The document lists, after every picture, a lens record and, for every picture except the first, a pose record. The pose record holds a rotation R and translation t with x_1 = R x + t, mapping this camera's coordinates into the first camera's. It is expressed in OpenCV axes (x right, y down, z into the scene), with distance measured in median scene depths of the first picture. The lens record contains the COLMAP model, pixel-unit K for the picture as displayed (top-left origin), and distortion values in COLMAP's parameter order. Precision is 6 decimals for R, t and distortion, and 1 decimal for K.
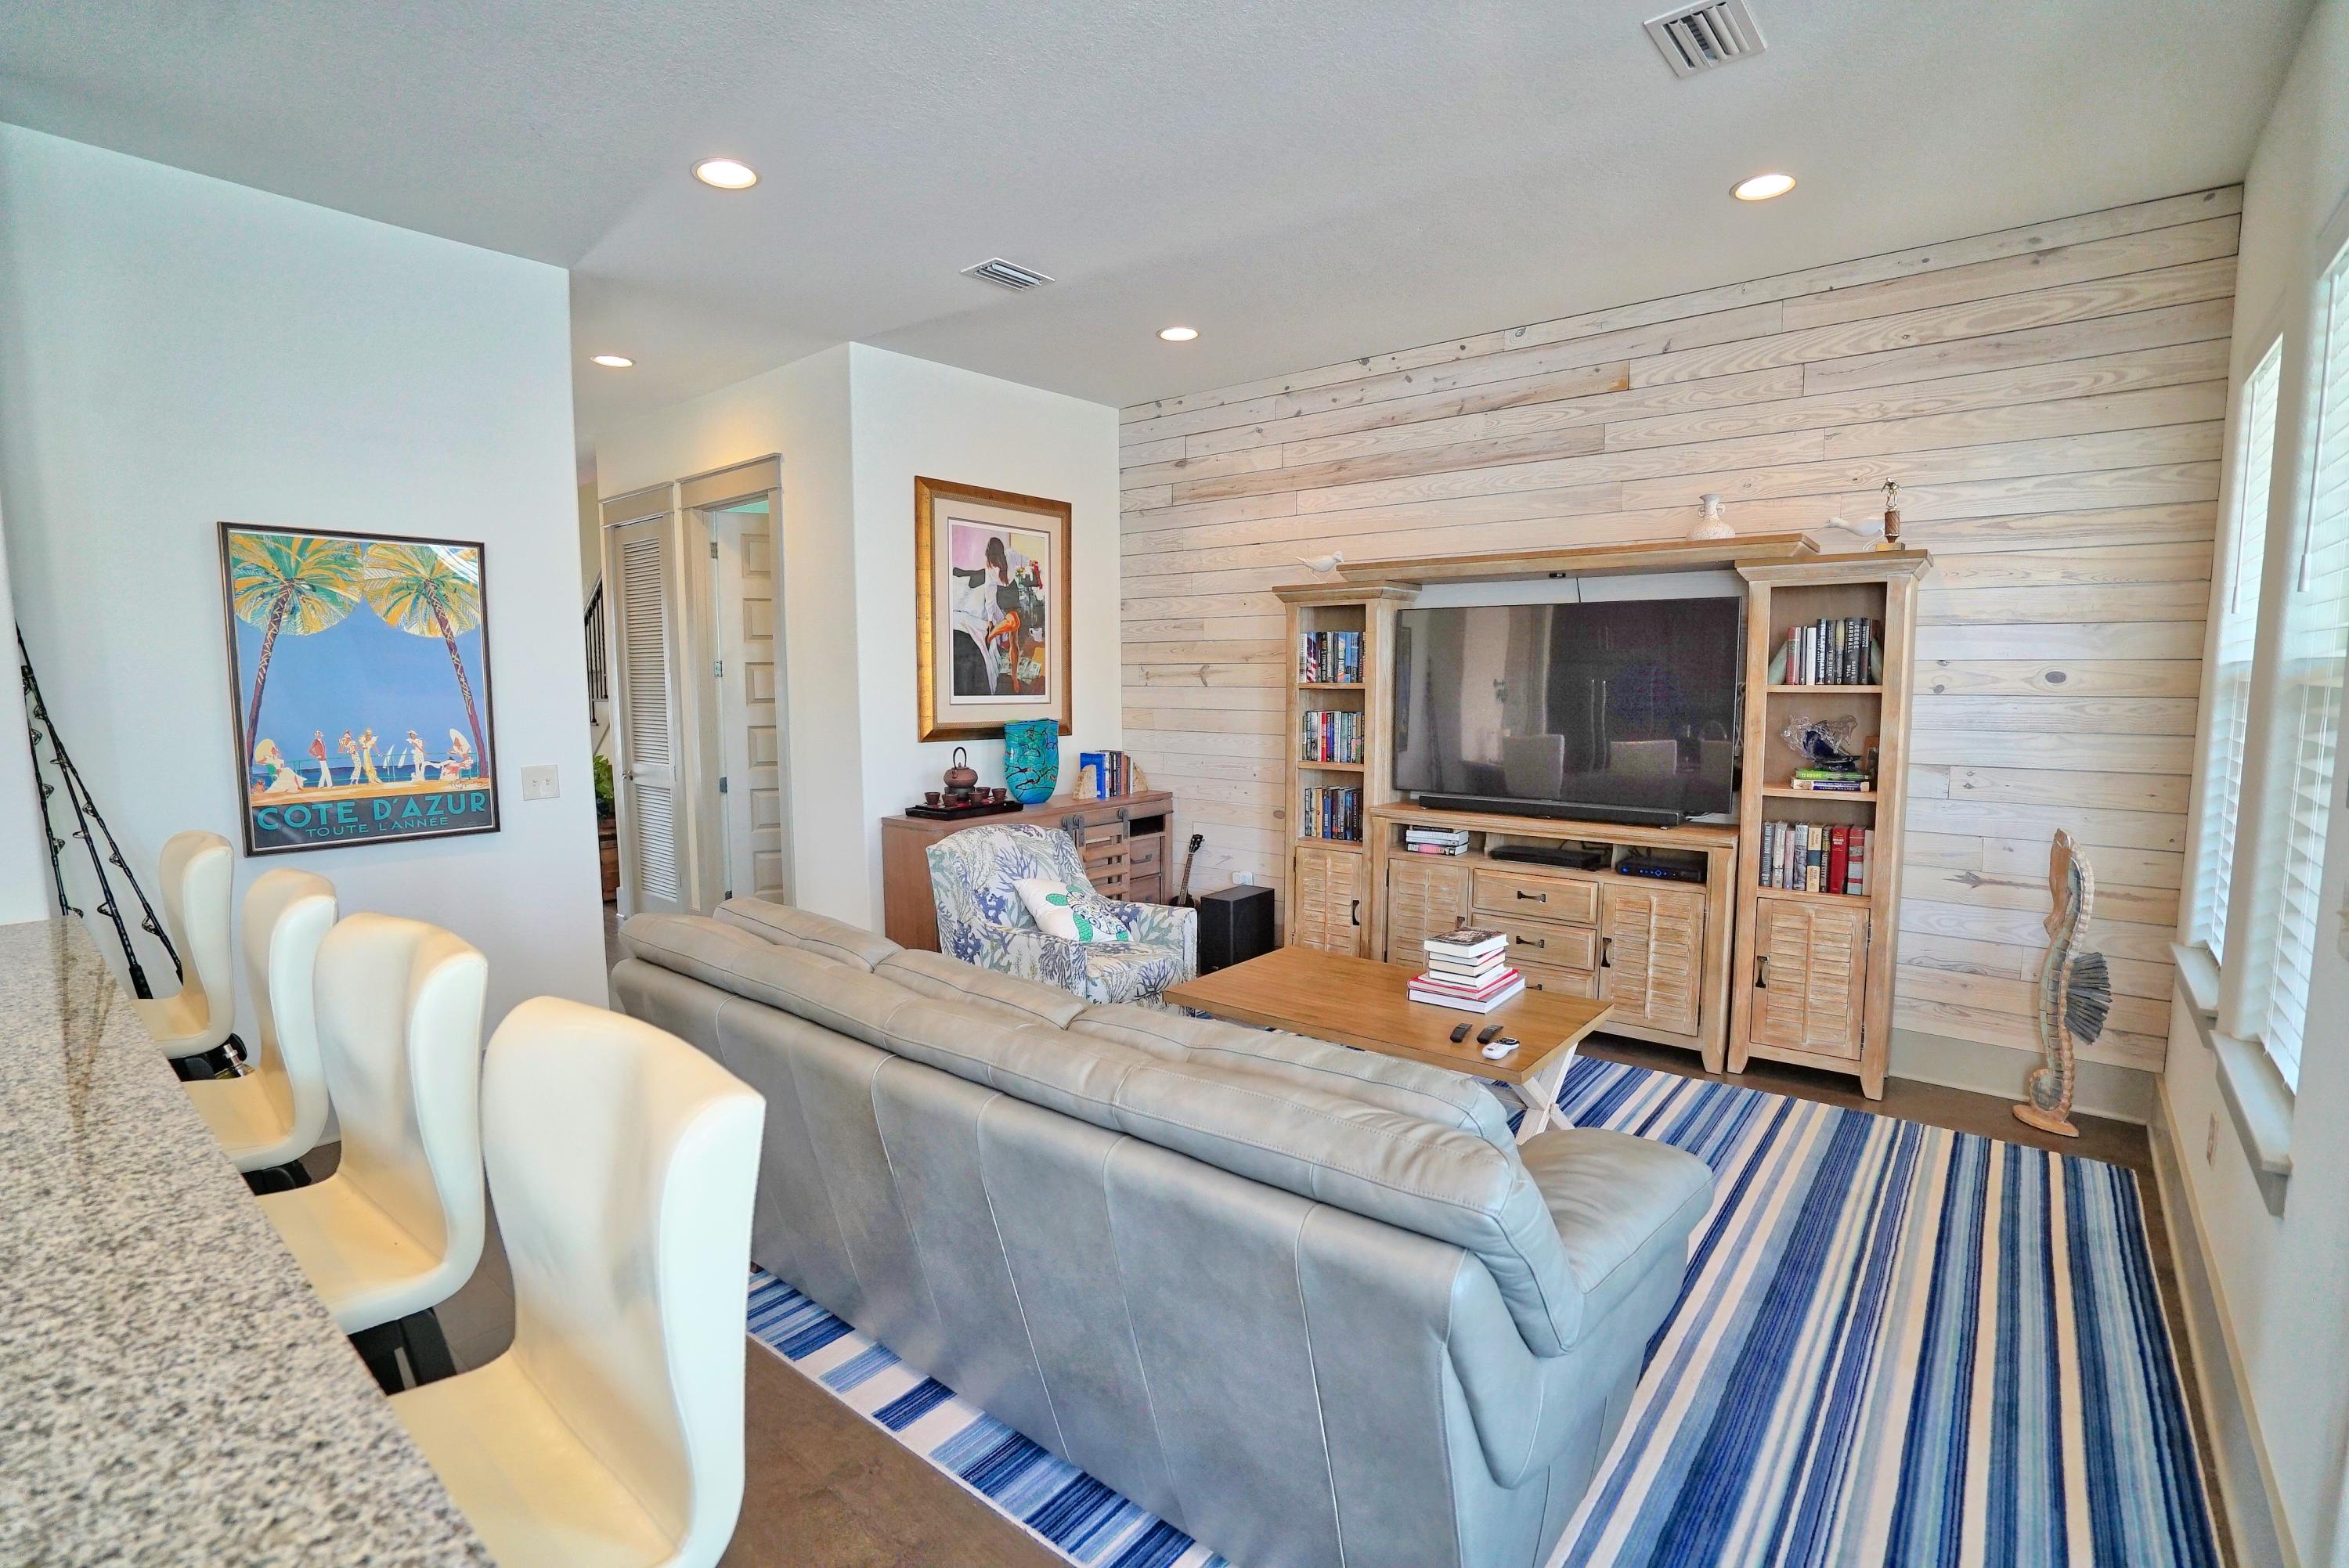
lens RADIAL K [[1090.8, 0, 1174.5], [0, 1090.8, 784.0], [0, 0, 1]] dist [-0.056268, 0.020474]
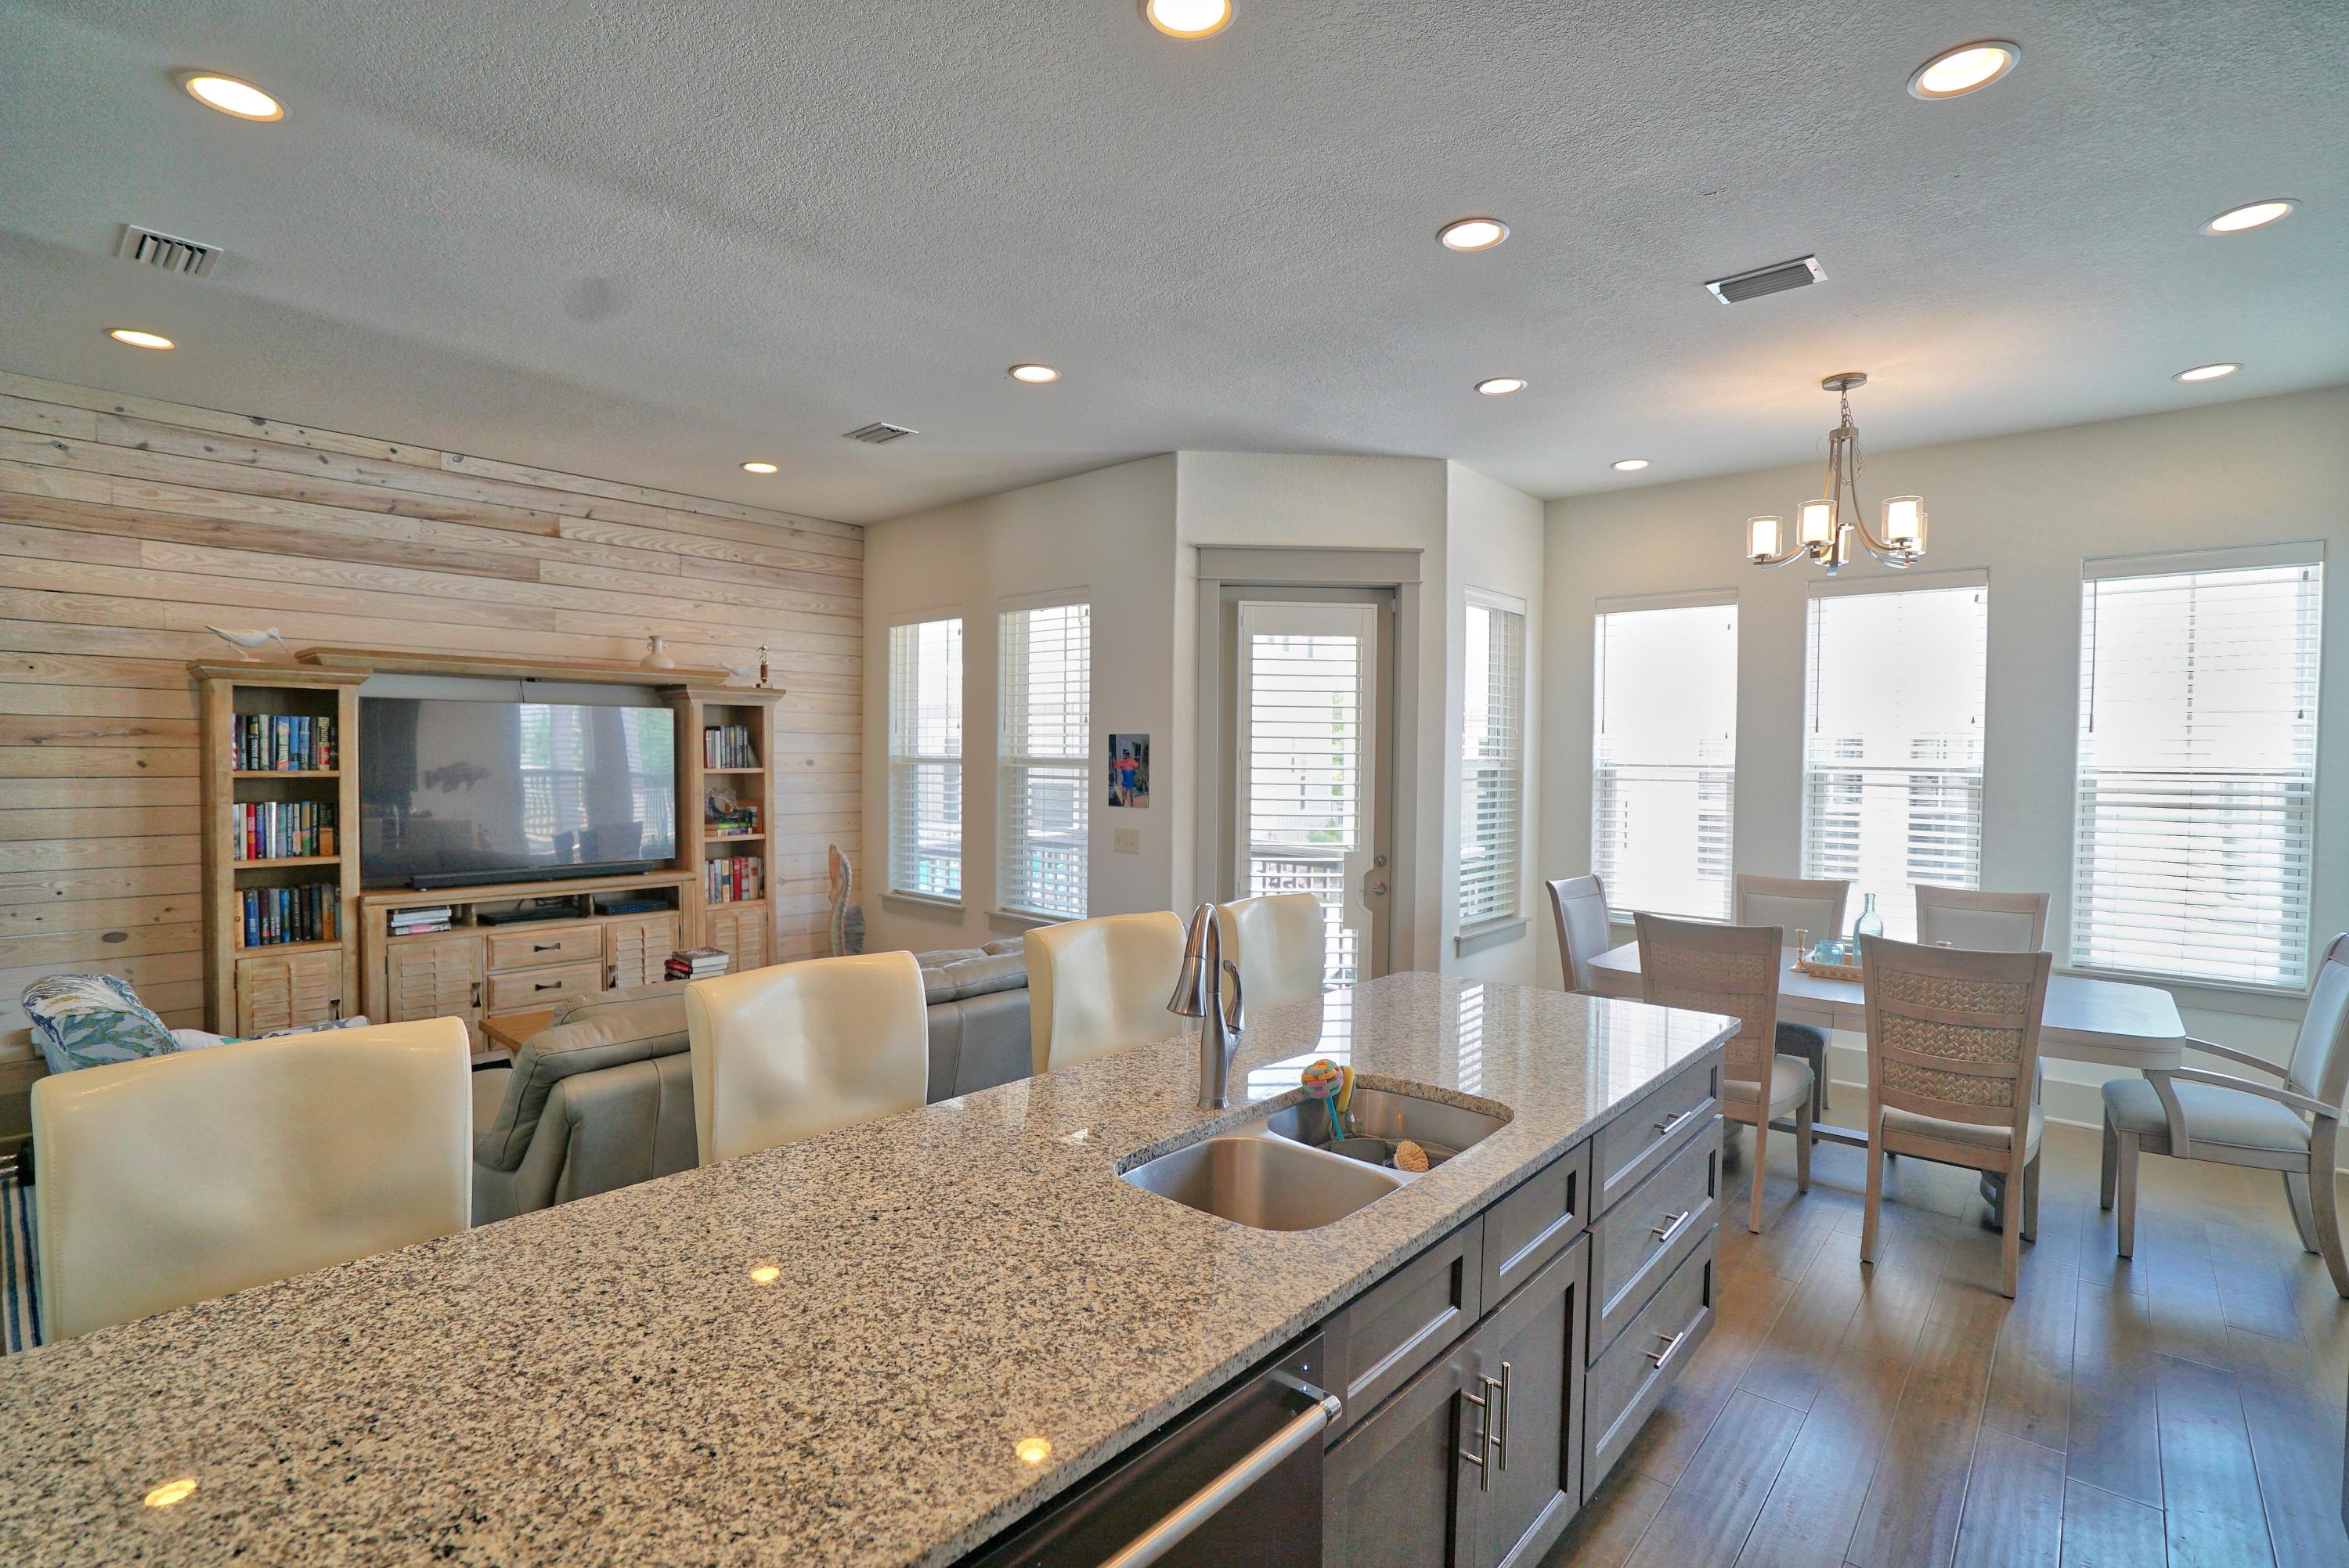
lens RADIAL K [[1090.8, 0, 1174.5], [0, 1090.8, 784.0], [0, 0, 1]] dist [-0.056268, 0.020474]
pose [[0.026364, -0.018147, 0.999488, -0.720739], [0.096554, 0.995207, 0.015522, -0.023160], [-0.994979, 0.096096, 0.027989, 0.233585]]
